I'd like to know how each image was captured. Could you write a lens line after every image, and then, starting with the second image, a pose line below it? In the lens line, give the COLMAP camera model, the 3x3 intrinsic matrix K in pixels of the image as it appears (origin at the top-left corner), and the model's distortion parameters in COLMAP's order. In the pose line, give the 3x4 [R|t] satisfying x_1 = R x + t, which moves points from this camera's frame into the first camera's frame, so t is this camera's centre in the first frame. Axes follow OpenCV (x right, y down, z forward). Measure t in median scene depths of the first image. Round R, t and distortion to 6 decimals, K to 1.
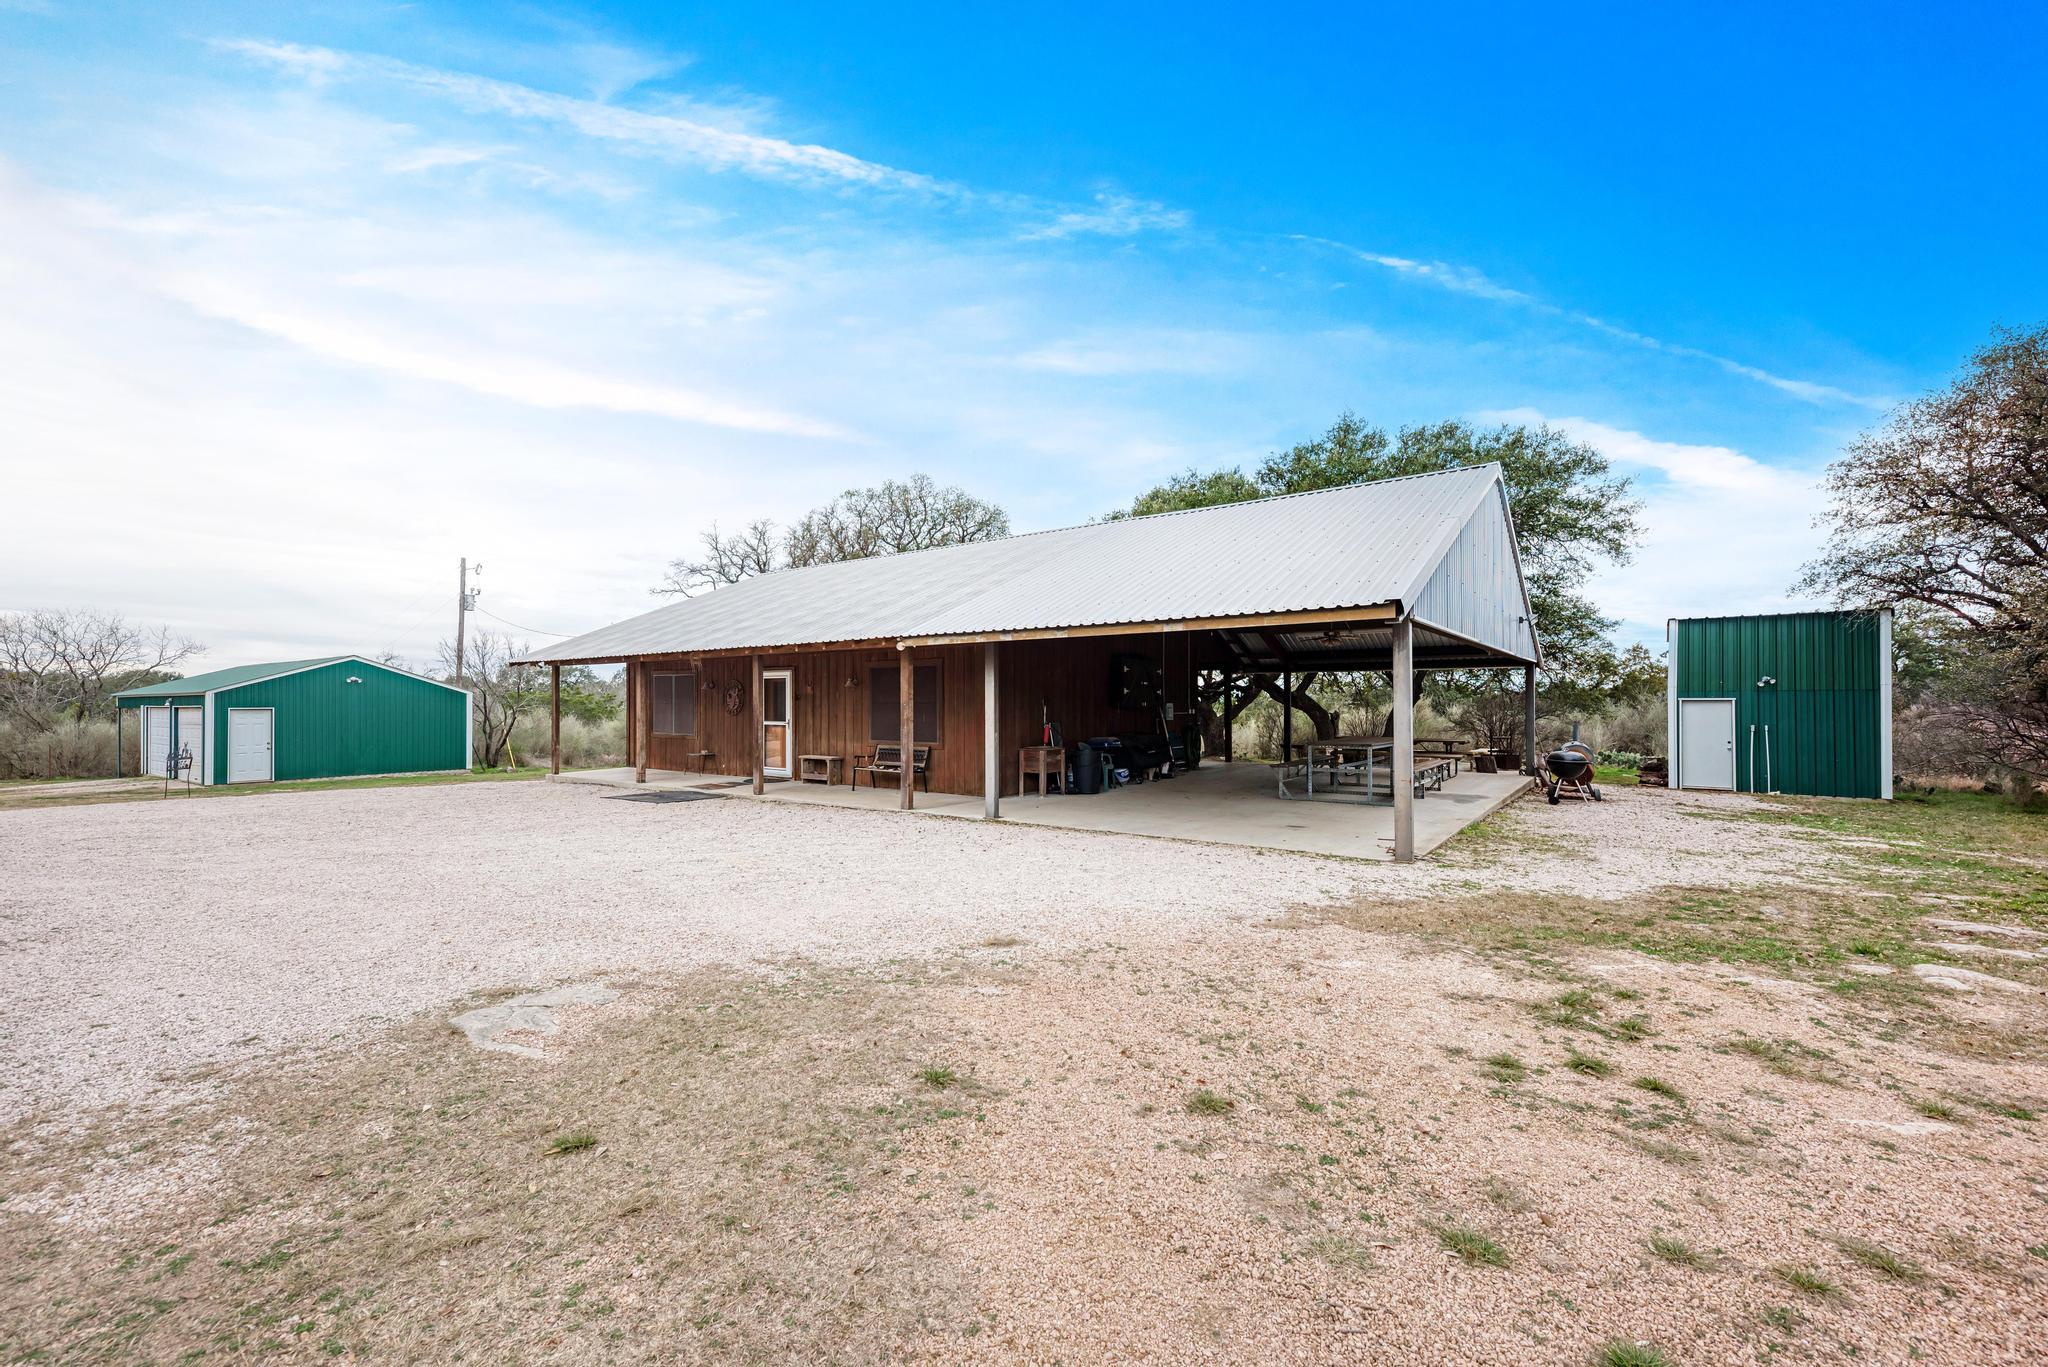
lens RADIAL K [[907.2, 0, 1021.5], [0, 907.2, 686.1], [0, 0, 1]] dist [0.000137, 0.000002]
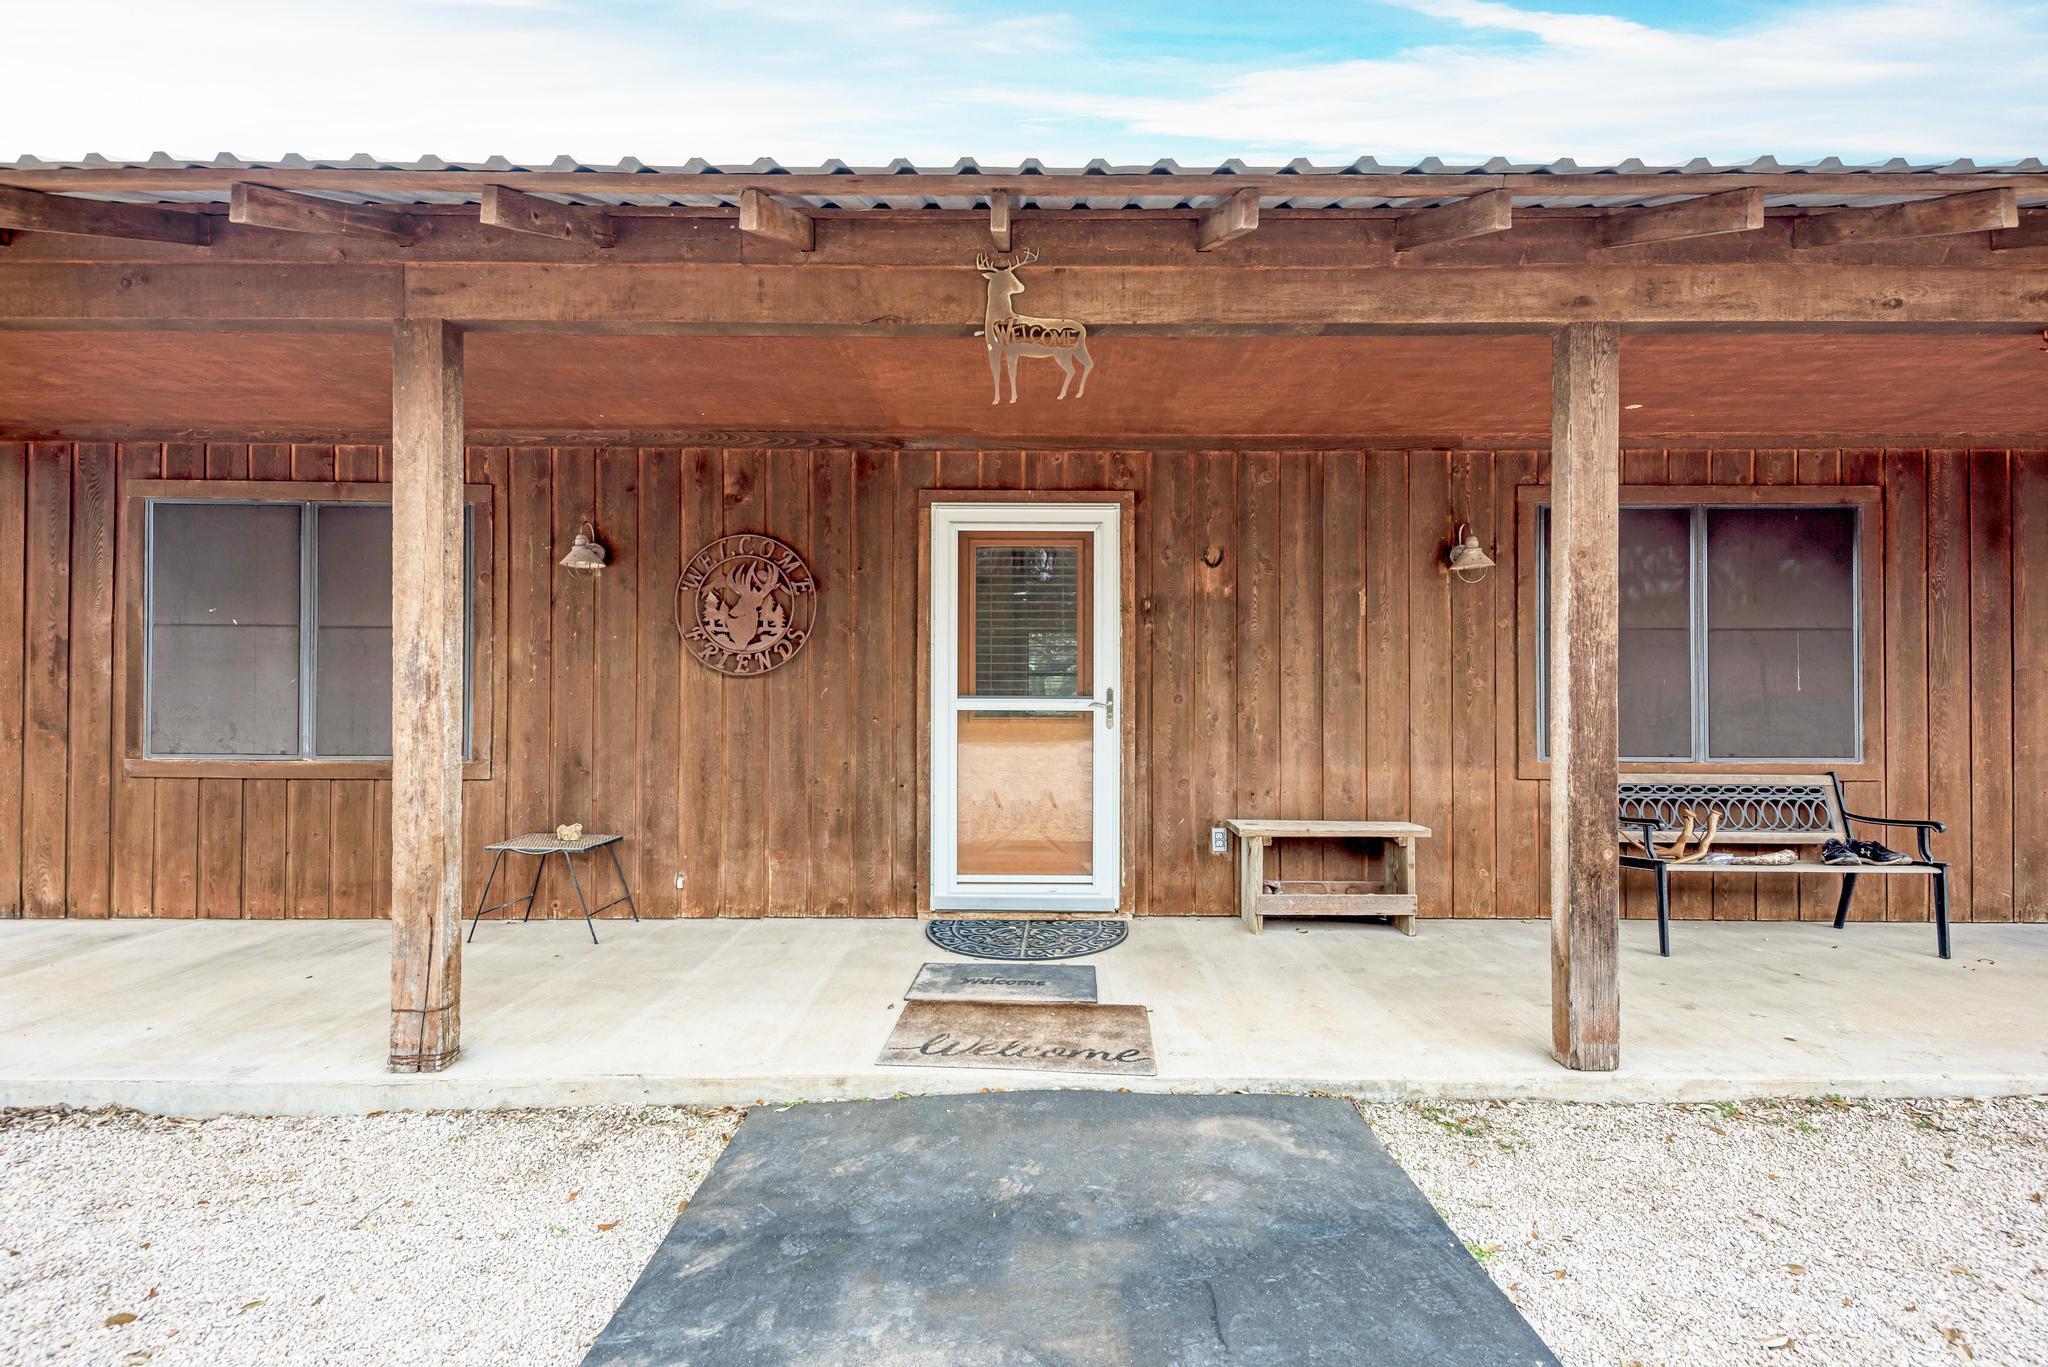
lens RADIAL K [[932.8, 0, 1022.5], [0, 932.8, 690.5], [0, 0, 1]] dist [0.000163, -0.000567]
pose [[0.790868, 0.017389, 0.611740, -0.446773], [-0.012958, 0.999848, -0.011669, 0.041023], [-0.611850, 0.001301, 0.790973, 0.808738]]
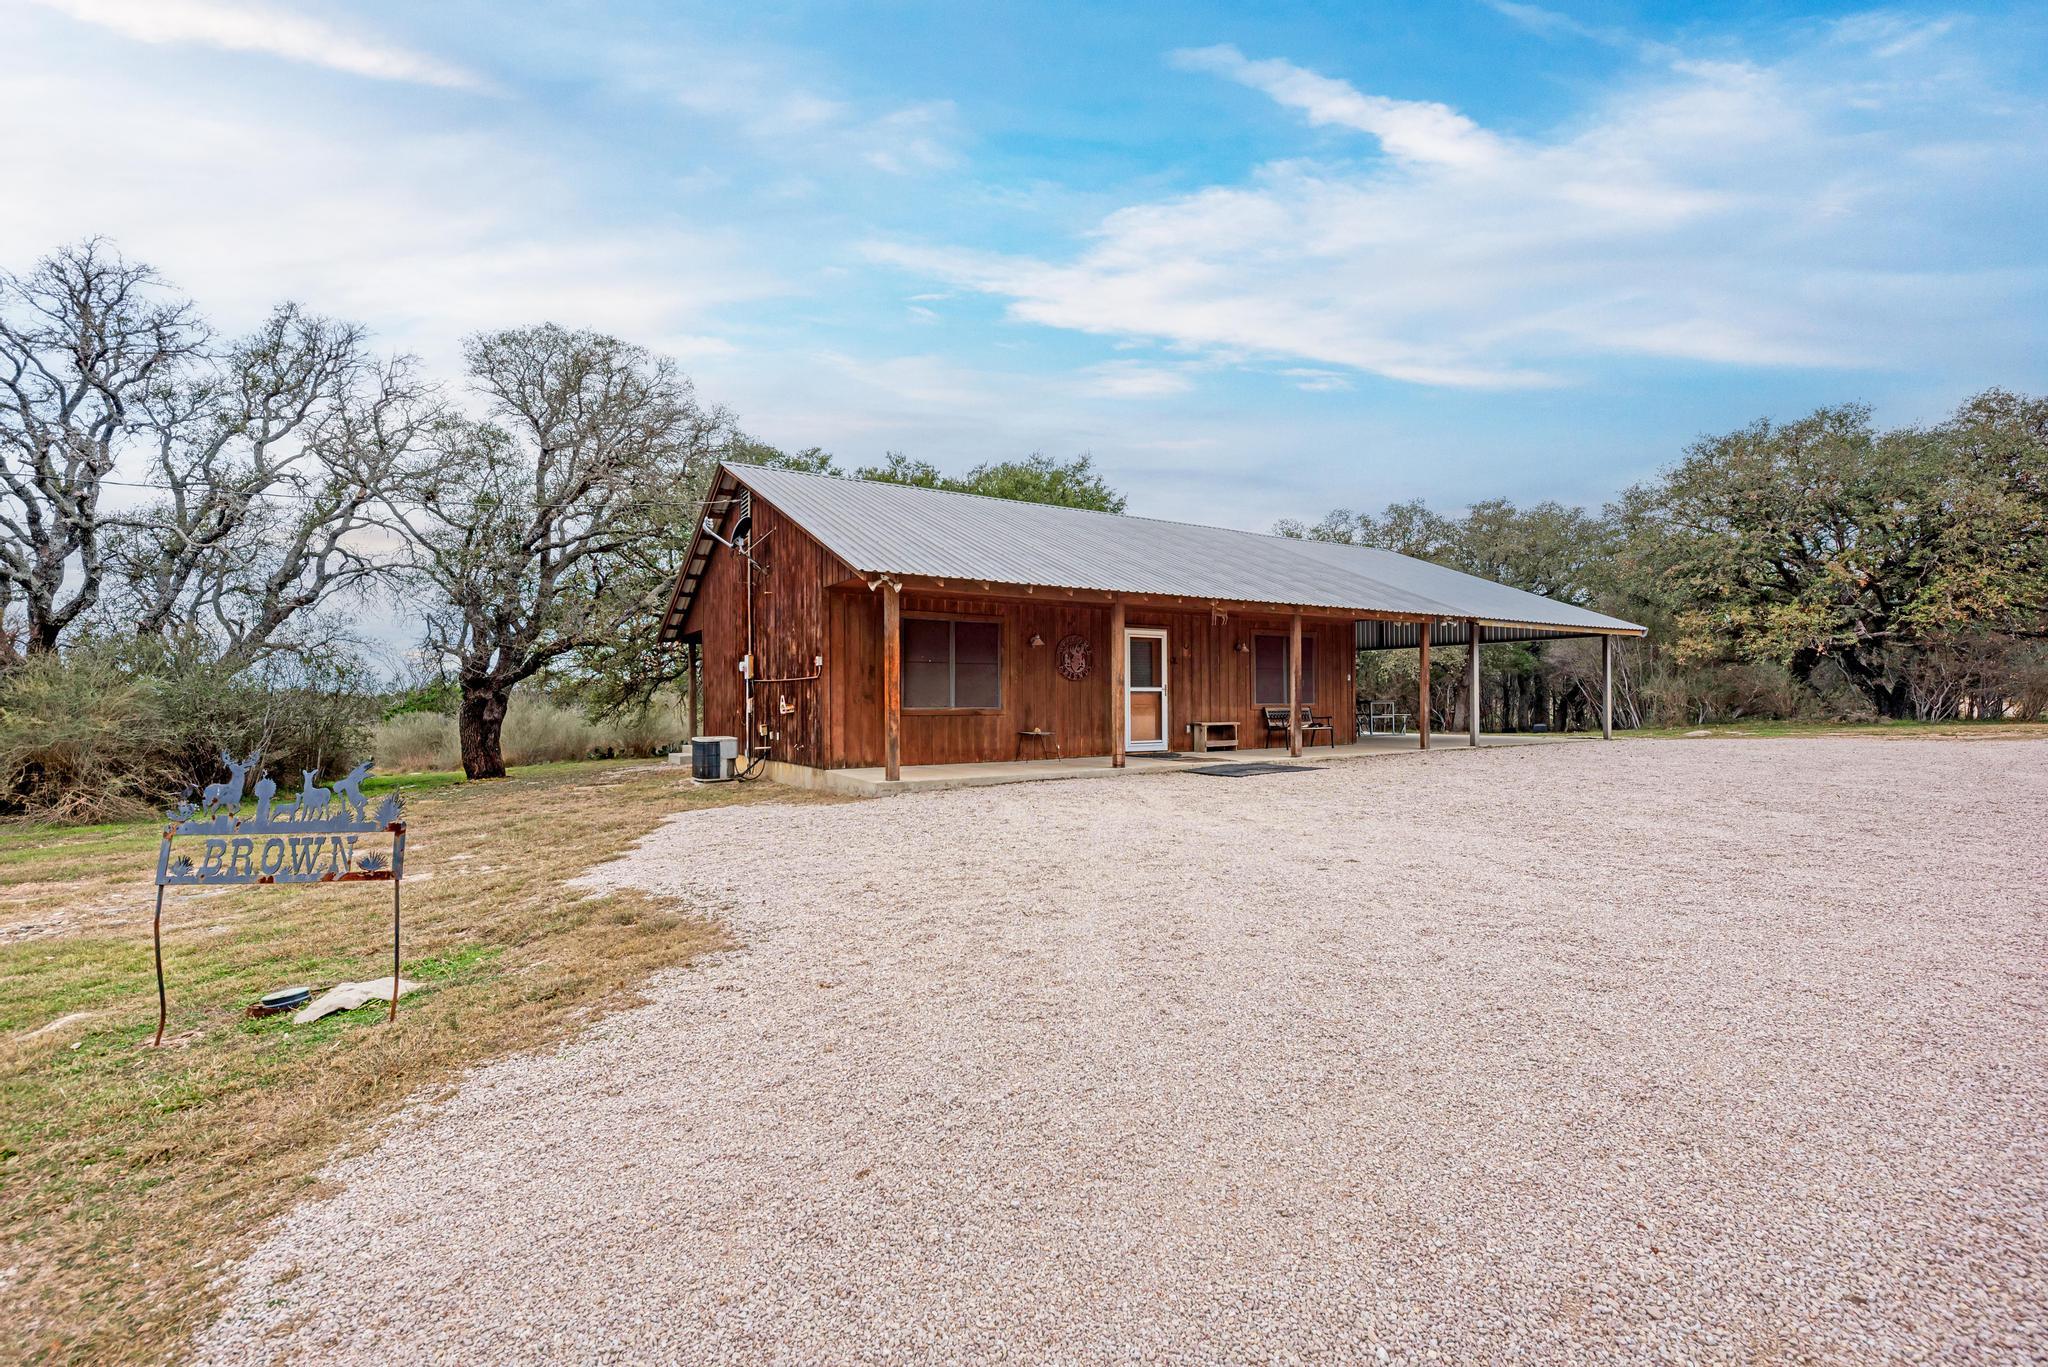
lens RADIAL K [[932.8, 0, 1021.9], [0, 932.8, 693.9], [0, 0, 1]] dist [0.000163, -0.000567]
pose [[0.341677, 0.015090, 0.939696, -1.178266], [-0.003034, 0.999884, -0.014953, 0.060297], [-0.939812, 0.002258, 0.341683, 0.827607]]
